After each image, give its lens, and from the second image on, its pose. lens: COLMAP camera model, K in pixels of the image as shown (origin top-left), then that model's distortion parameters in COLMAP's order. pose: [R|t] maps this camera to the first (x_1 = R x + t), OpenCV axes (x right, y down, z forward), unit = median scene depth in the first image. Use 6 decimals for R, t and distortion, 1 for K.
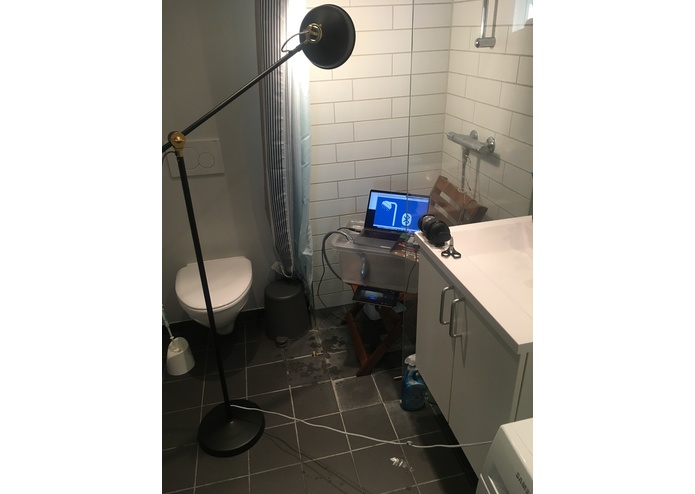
lens RADIAL K [[426.8, 0, 347.5], [0, 426.8, 247.0], [0, 0, 1]] dist [0.040399, -0.000797]
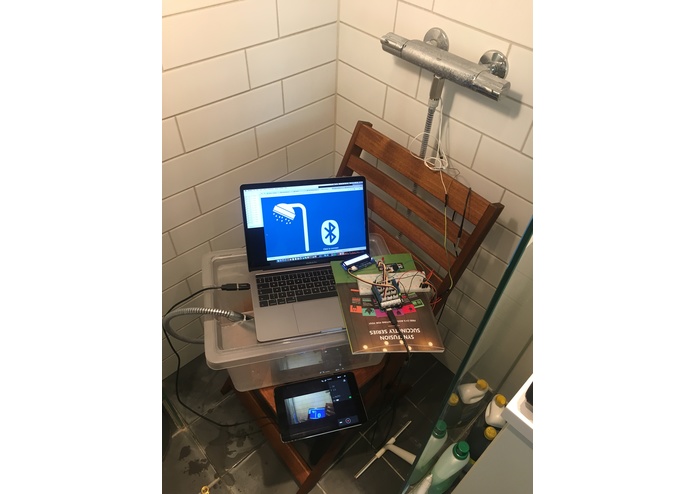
lens RADIAL K [[426.8, 0, 347.5], [0, 426.8, 247.0], [0, 0, 1]] dist [0.040399, -0.000797]
pose [[0.859156, -0.308261, 0.408443, -0.054979], [0.152098, 0.915950, 0.371351, -0.231663], [-0.488586, -0.256925, 0.833830, 0.563819]]
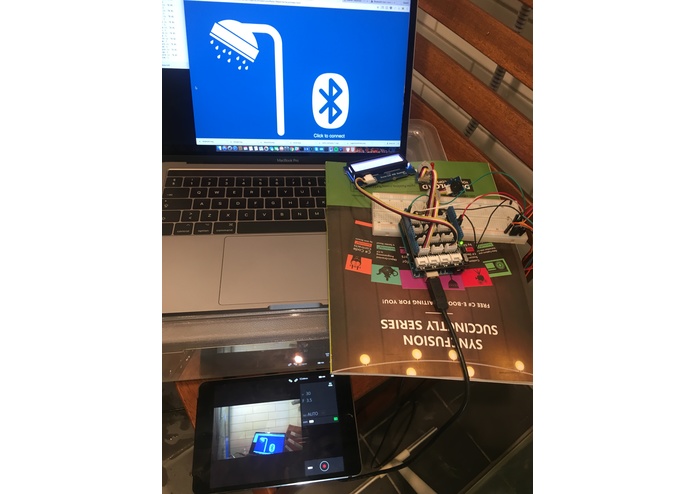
lens RADIAL K [[426.8, 0, 347.5], [0, 426.8, 247.0], [0, 0, 1]] dist [0.040399, -0.000797]
pose [[0.920843, -0.258496, 0.291940, 0.053069], [0.086729, 0.865711, 0.492974, -0.112337], [-0.380167, -0.428632, 0.819603, 0.754859]]
